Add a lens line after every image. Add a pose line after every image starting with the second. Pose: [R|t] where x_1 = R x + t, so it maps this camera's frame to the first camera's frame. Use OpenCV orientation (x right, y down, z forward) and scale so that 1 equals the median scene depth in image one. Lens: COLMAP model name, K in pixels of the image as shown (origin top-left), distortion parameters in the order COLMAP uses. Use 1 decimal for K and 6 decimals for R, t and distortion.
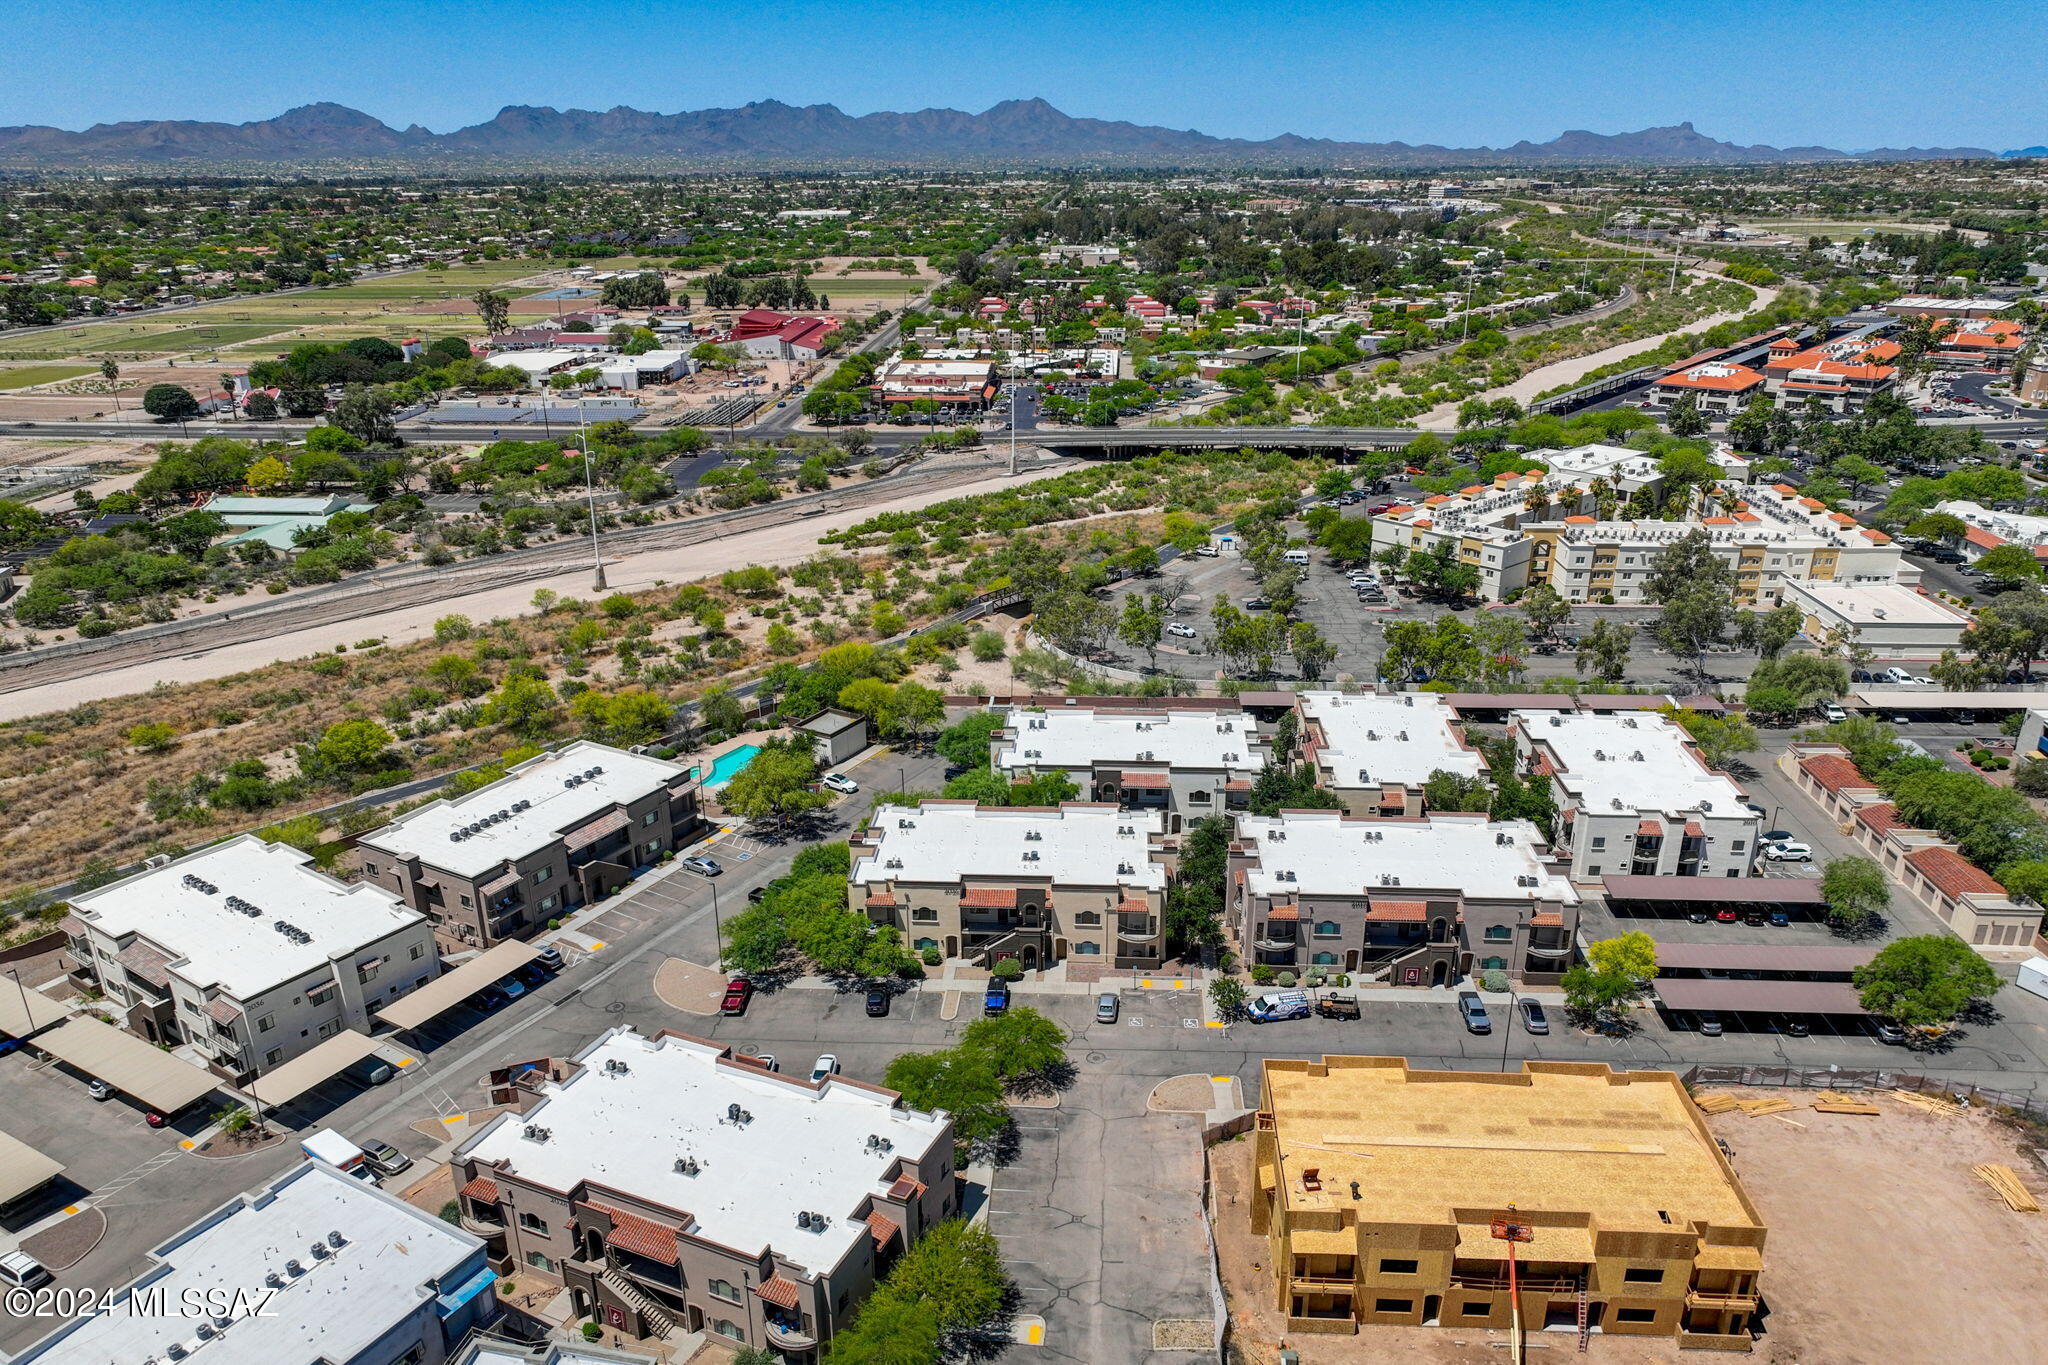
lens RADIAL K [[1434.4, 0, 1038.3], [0, 1434.4, 701.9], [0, 0, 1]] dist [0.004165, 0.011987]
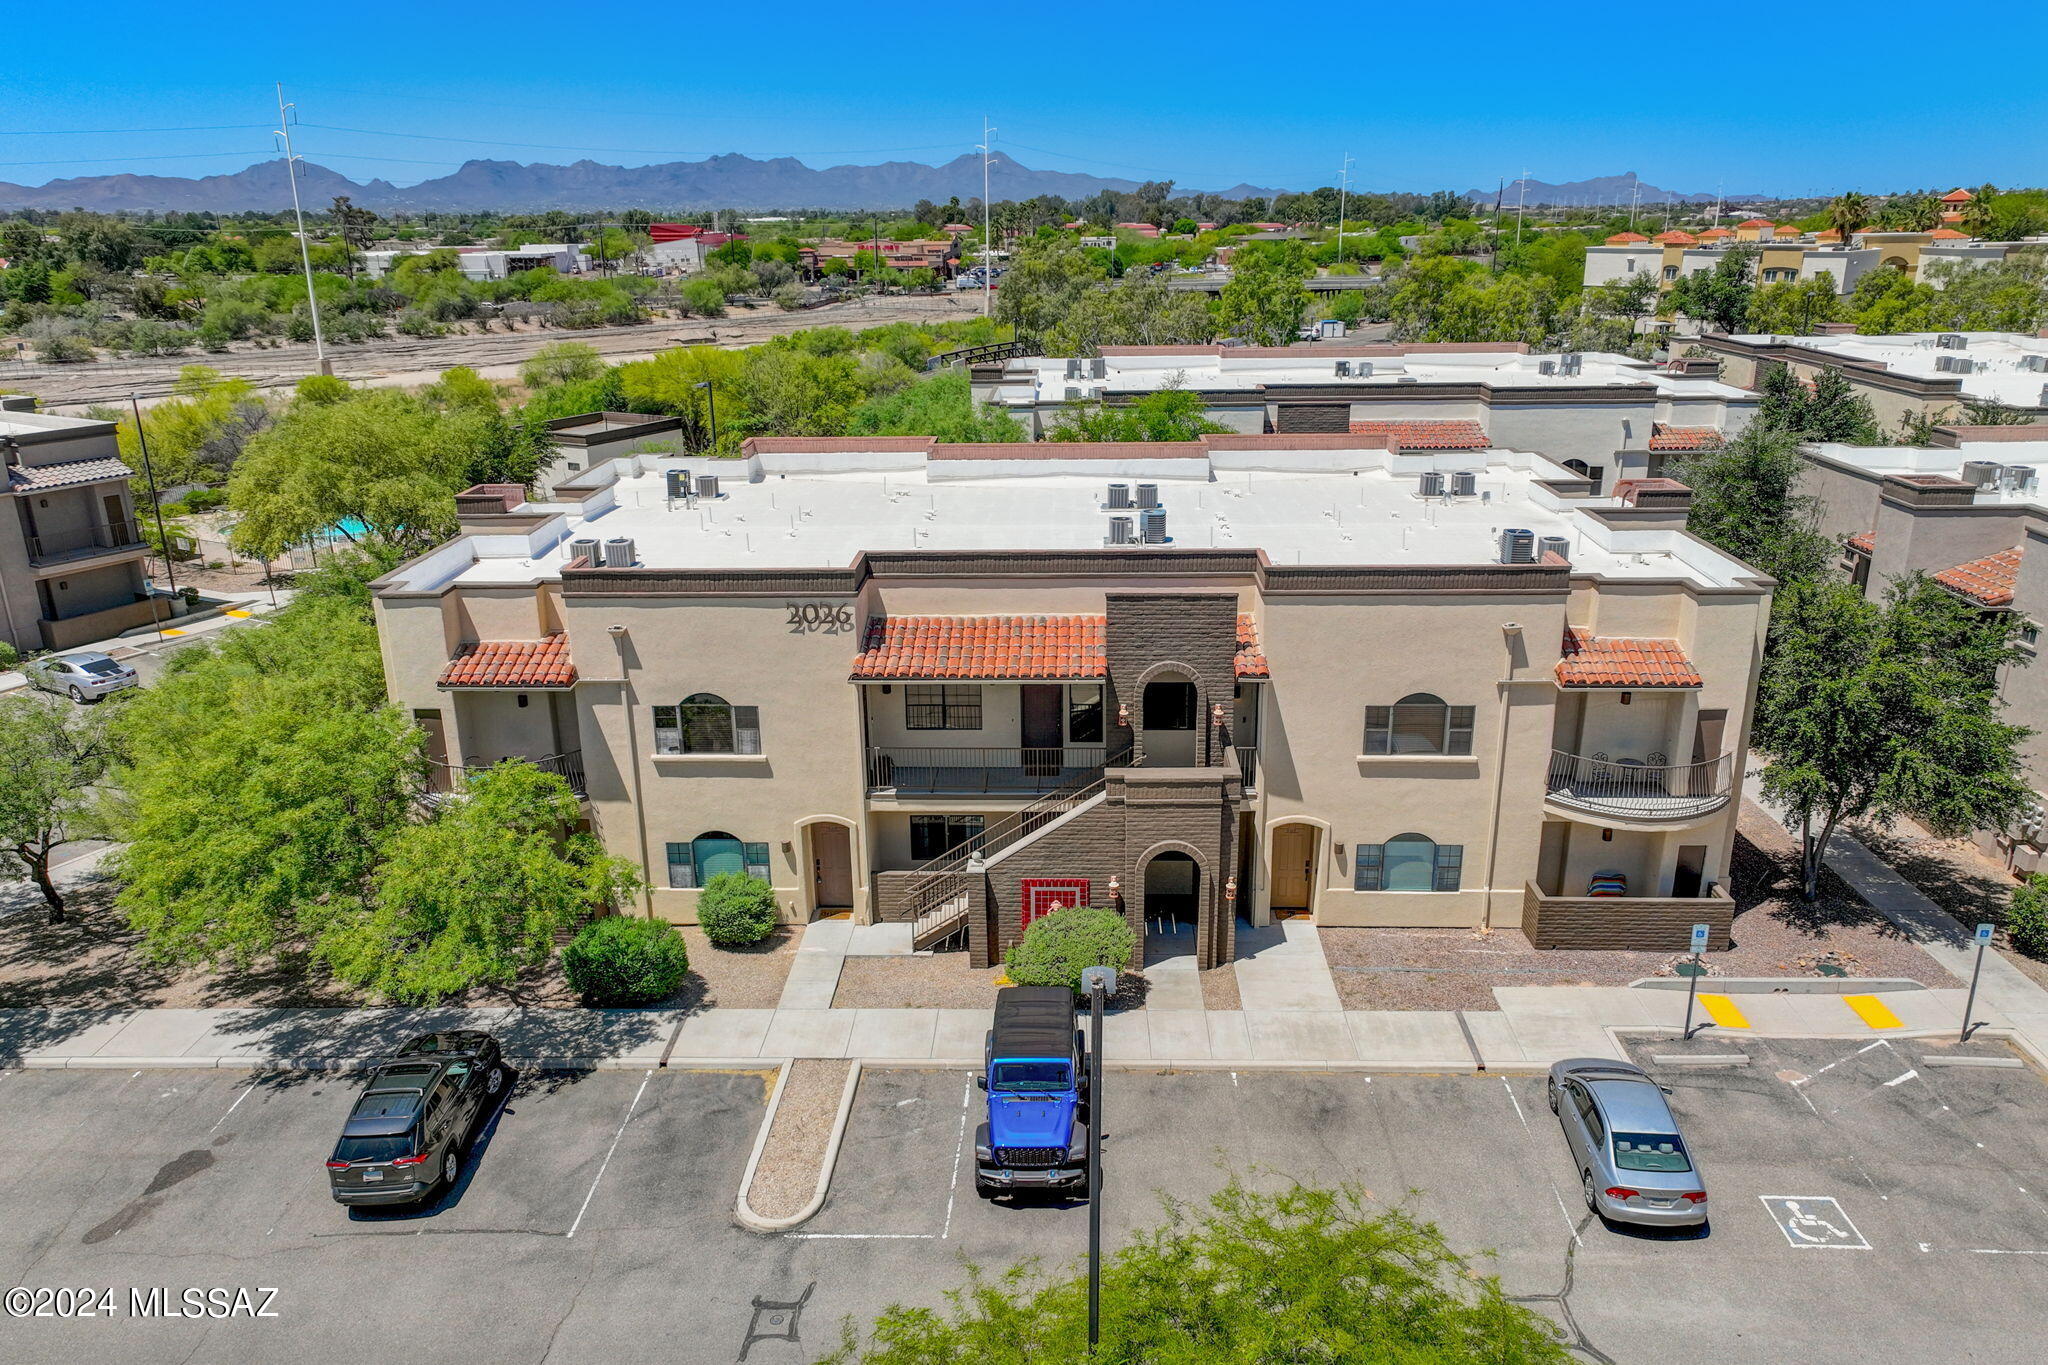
lens RADIAL K [[1461.0, 0, 1036.0], [0, 1461.0, 664.1], [0, 0, 1]] dist [0.005377, 0.005567]
pose [[0.999697, -0.012340, 0.021296, -0.028575], [0.013467, 0.998472, -0.053593, 0.139337], [-0.020602, 0.053863, 0.998336, 0.702700]]
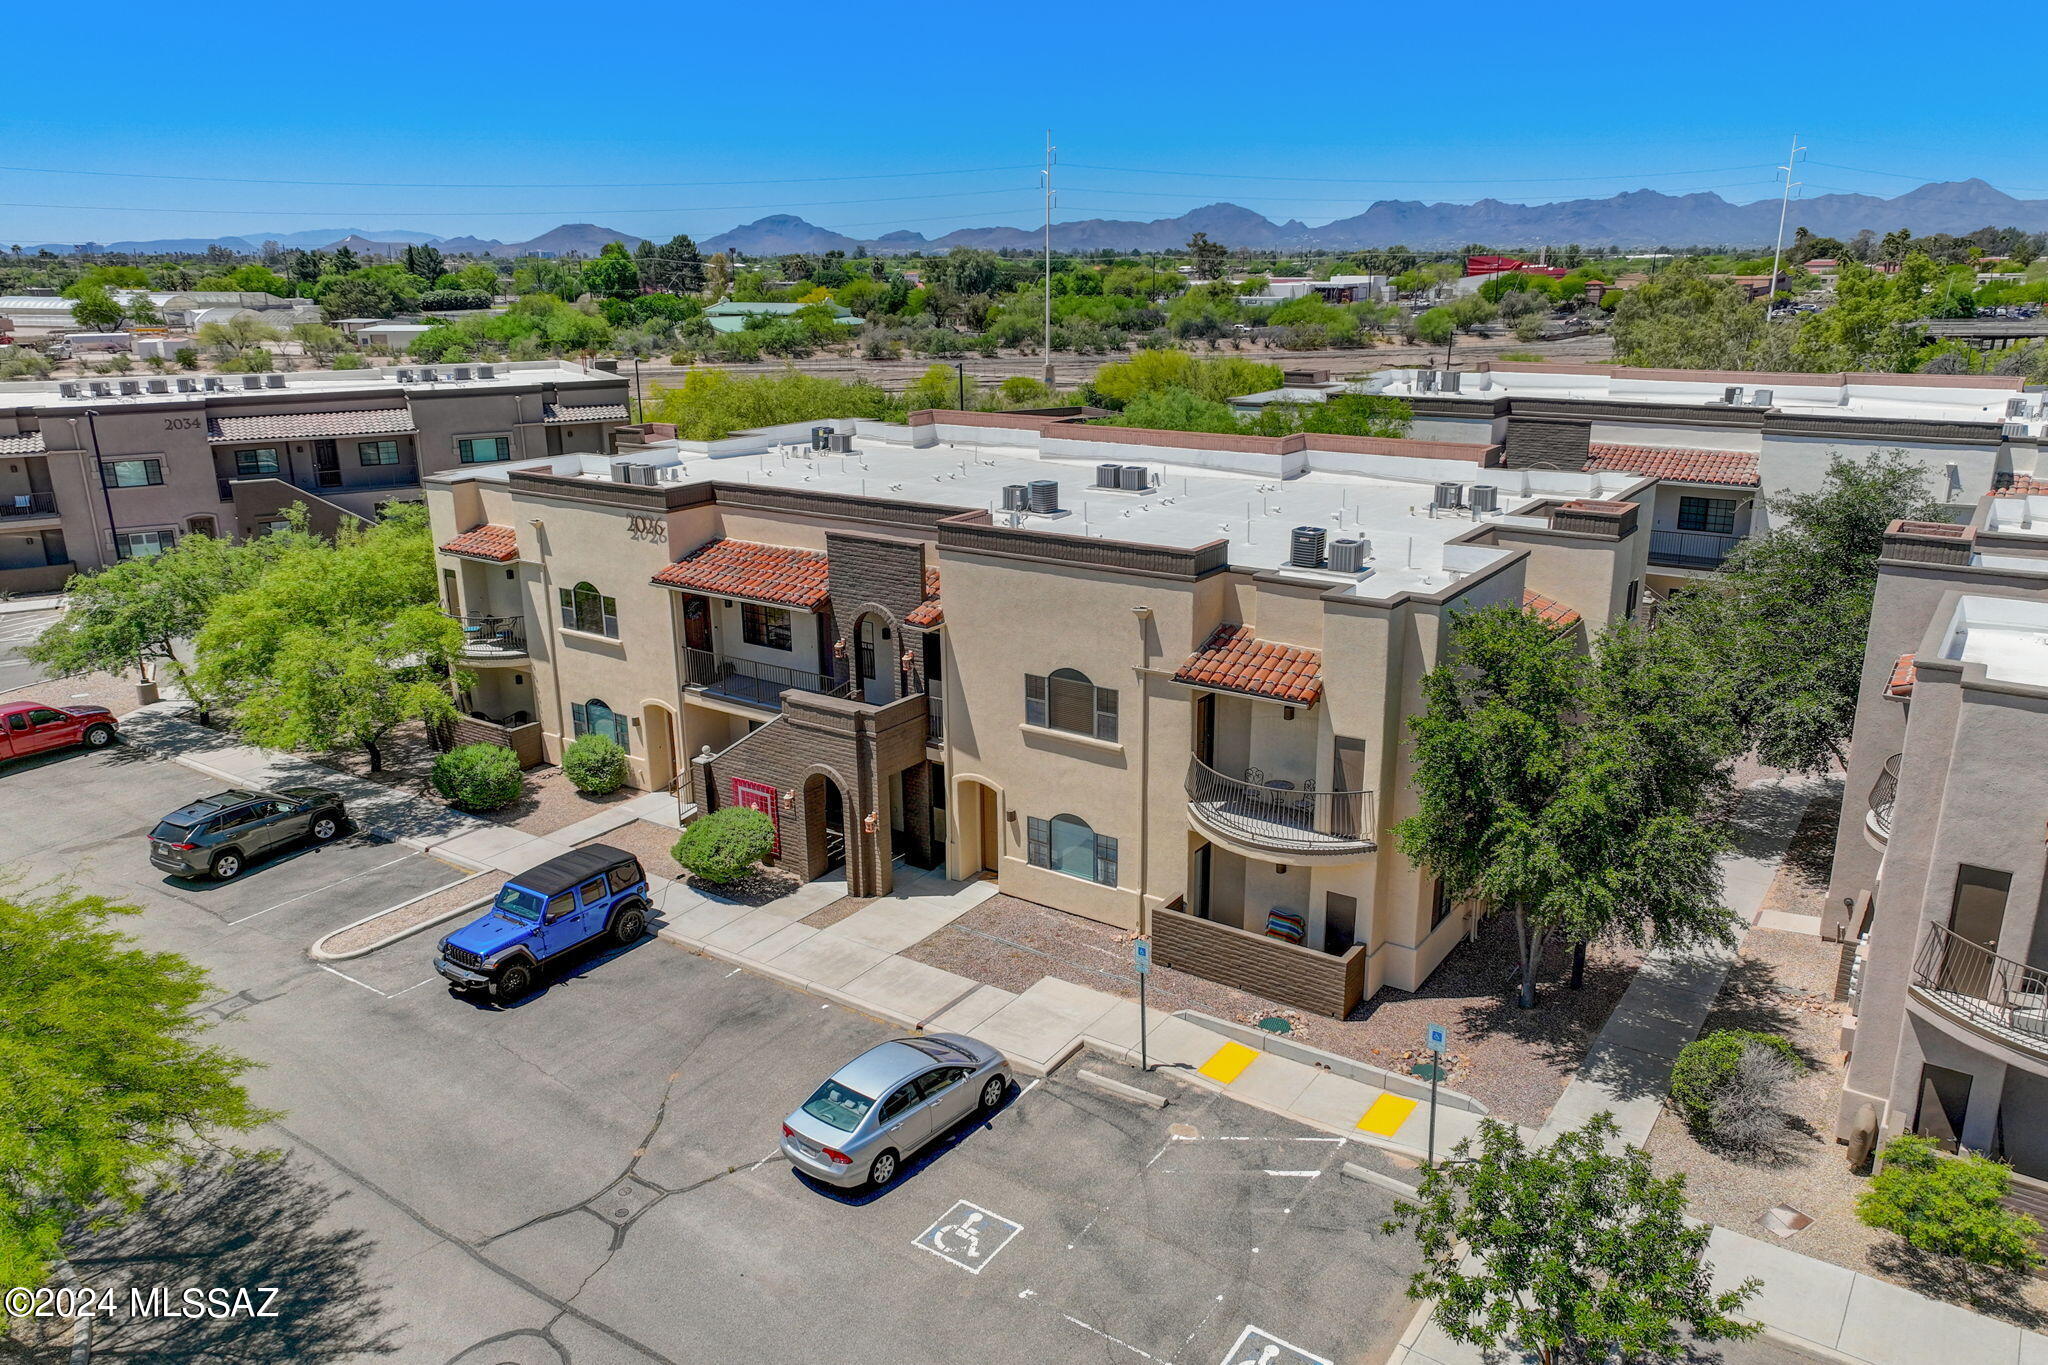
lens RADIAL K [[1454.9, 0, 1025.0], [0, 1454.9, 649.3], [0, 0, 1]] dist [0.002187, 0.000822]
pose [[0.851503, 0.134903, -0.506699, 0.128724], [-0.178504, 0.983197, -0.038208, 0.139274], [0.493030, 0.122982, 0.861276, 0.733087]]
